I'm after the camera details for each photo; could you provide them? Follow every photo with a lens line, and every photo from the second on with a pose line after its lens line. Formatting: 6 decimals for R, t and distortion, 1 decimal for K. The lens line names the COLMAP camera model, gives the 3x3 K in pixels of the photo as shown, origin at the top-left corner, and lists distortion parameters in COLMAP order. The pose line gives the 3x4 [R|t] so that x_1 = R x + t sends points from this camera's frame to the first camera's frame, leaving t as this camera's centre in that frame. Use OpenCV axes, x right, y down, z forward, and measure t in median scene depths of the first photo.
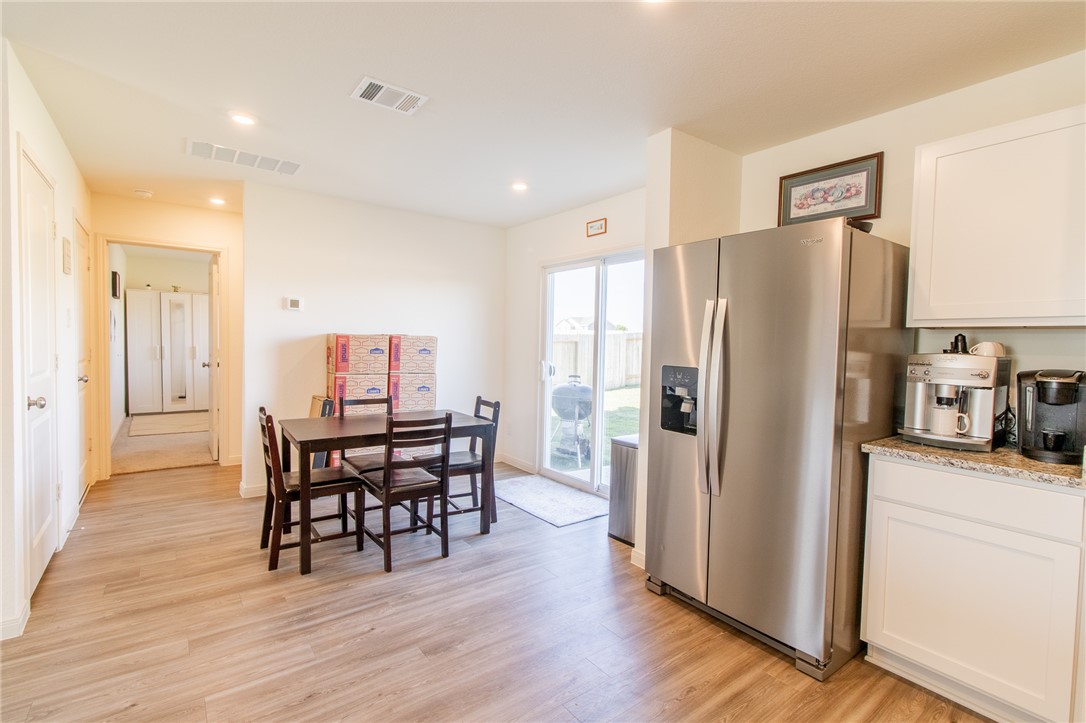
lens RADIAL K [[497.6, 0, 548.9], [0, 497.6, 361.2], [0, 0, 1]] dist [-0.000271, -0.000209]
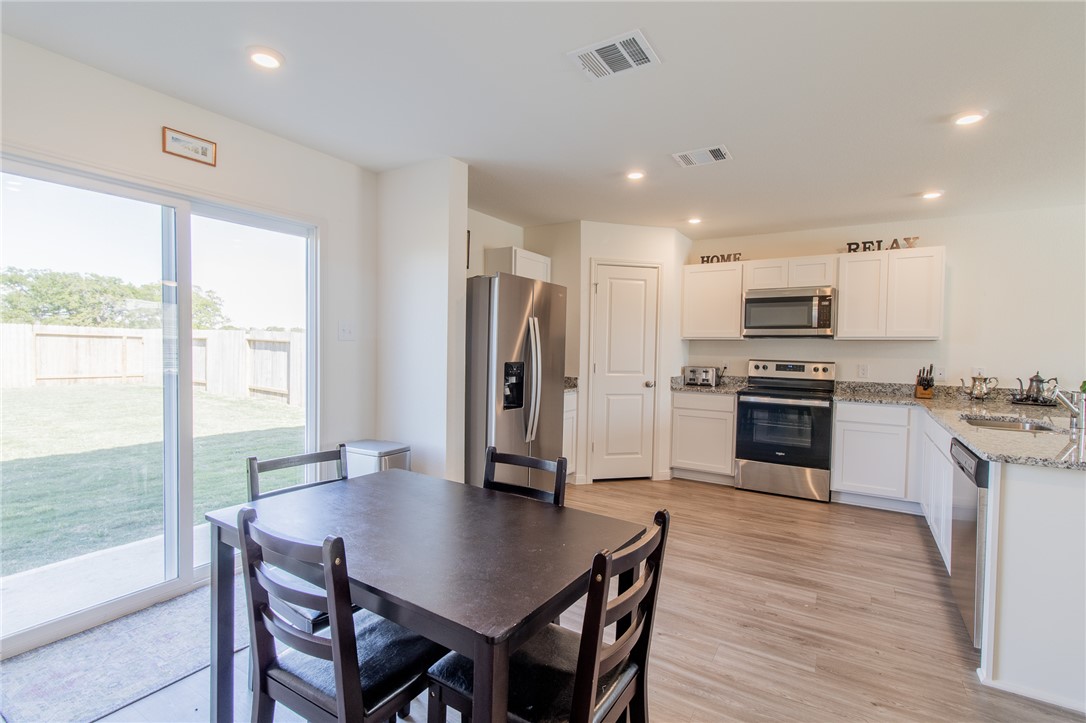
lens RADIAL K [[497.6, 0, 547.9], [0, 497.6, 365.5], [0, 0, 1]] dist [-0.000271, -0.000209]
pose [[-0.359576, -0.065562, 0.930810, -1.356254], [0.010568, 0.997178, 0.074320, -0.103770], [-0.933056, 0.036561, -0.357869, 1.781338]]
